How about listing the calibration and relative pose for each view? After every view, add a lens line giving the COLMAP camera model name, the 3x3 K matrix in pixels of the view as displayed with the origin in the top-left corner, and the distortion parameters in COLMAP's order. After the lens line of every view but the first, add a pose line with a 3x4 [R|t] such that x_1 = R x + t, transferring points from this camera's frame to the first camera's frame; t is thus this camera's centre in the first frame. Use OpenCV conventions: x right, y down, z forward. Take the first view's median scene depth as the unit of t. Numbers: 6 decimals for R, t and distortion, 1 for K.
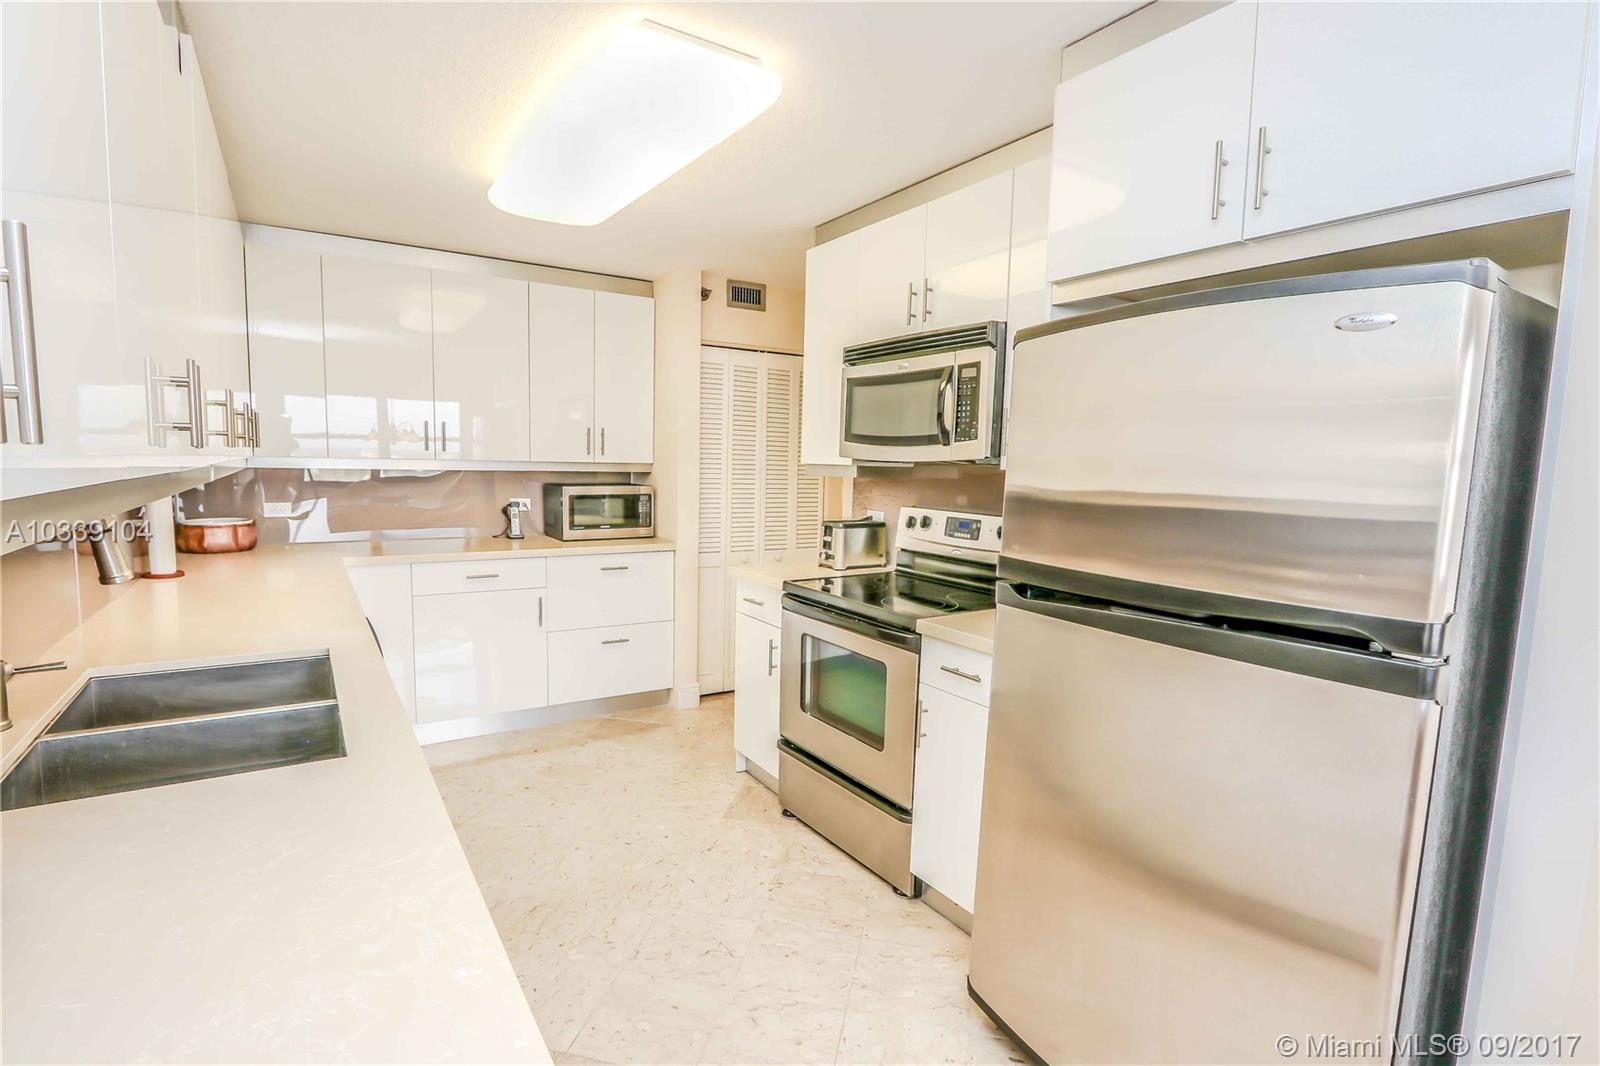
lens RADIAL K [[757.1, 0, 787.3], [0, 757.1, 538.8], [0, 0, 1]] dist [-0.023463, 0.004054]
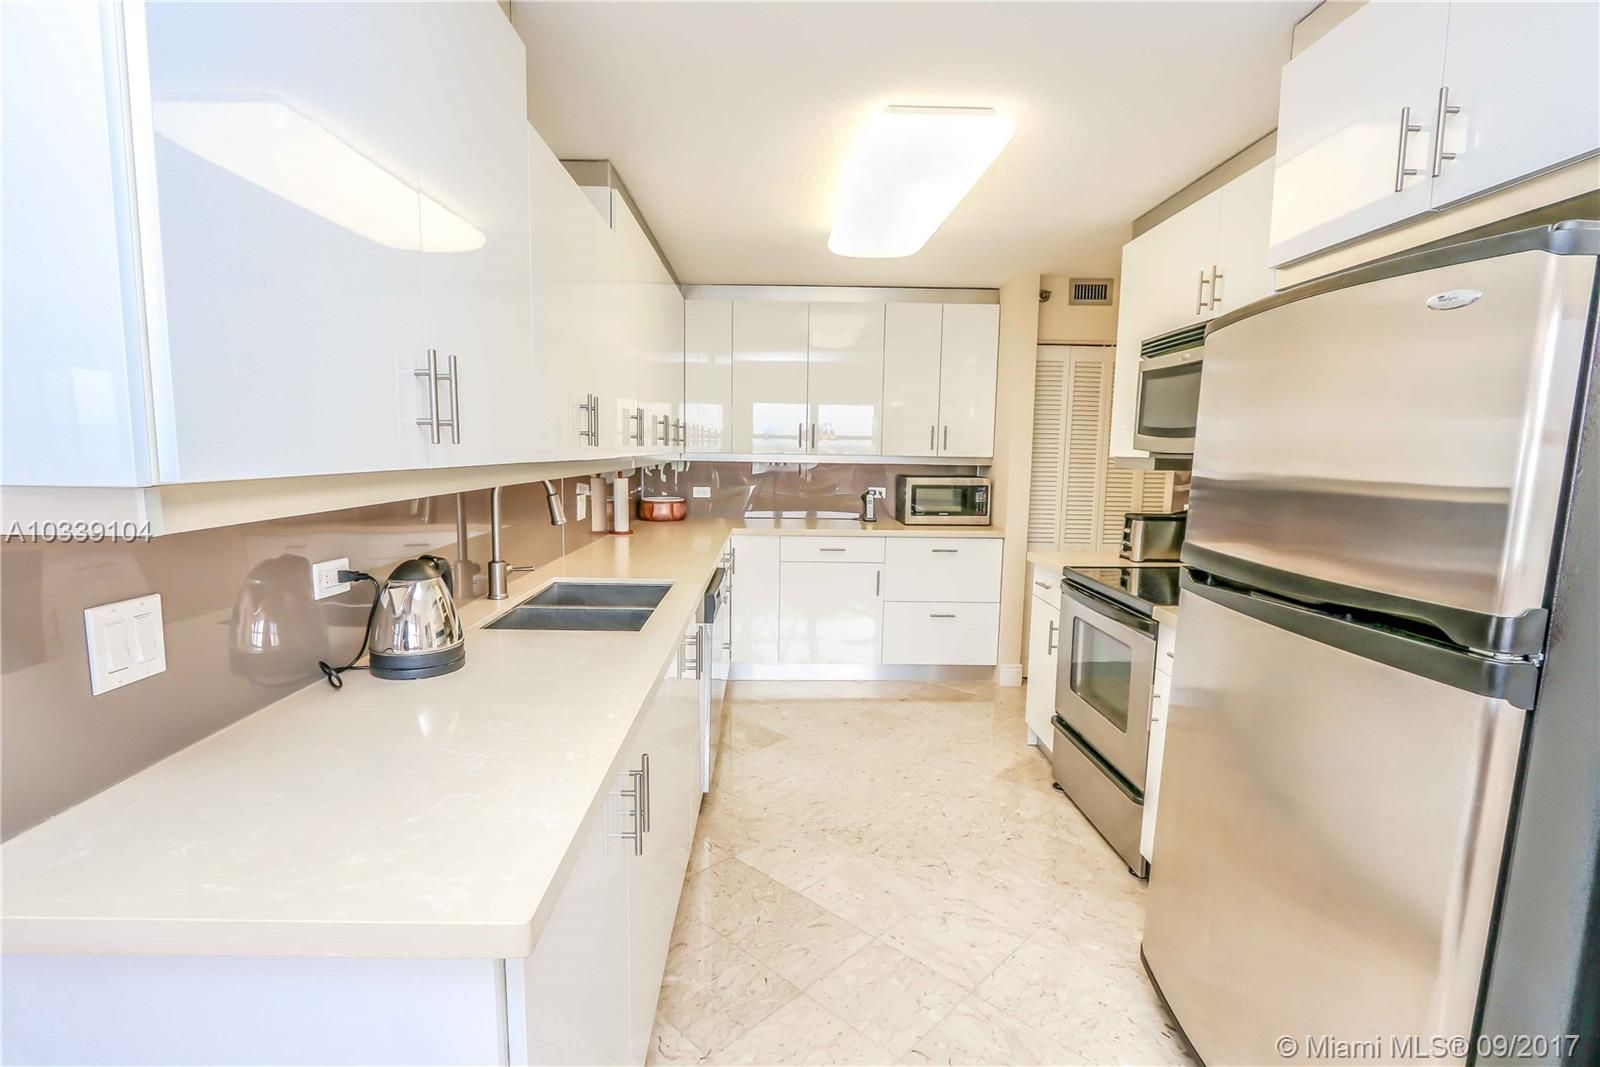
lens RADIAL K [[757.1, 0, 797.2], [0, 757.1, 538.4], [0, 0, 1]] dist [-0.023463, 0.004054]
pose [[0.853475, 0.049902, -0.518738, 0.218960], [-0.047584, 0.998709, 0.017786, 0.014819], [0.518956, 0.009504, 0.854748, -0.096776]]
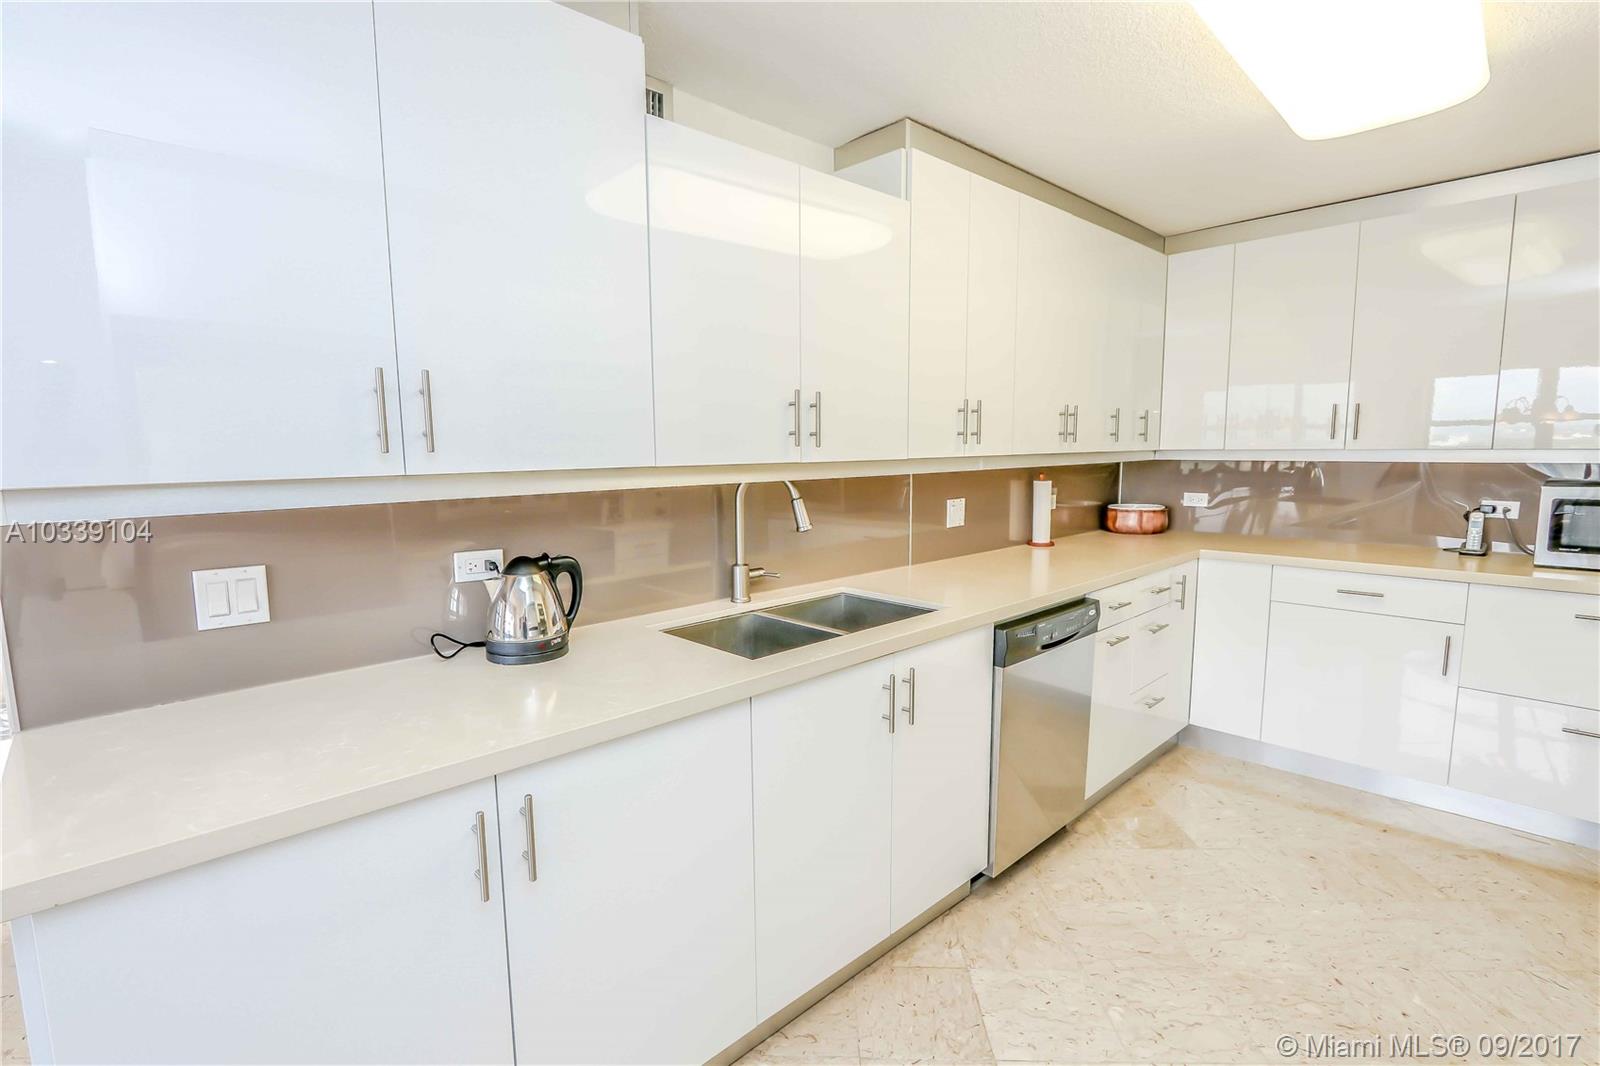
lens RADIAL K [[757.1, 0, 790.5], [0, 757.1, 543.1], [0, 0, 1]] dist [-0.023463, 0.004054]
pose [[0.174132, 0.100158, -0.979615, 0.319513], [-0.084623, 0.992656, 0.086449, -0.025234], [0.981079, 0.067845, 0.181329, 0.302199]]
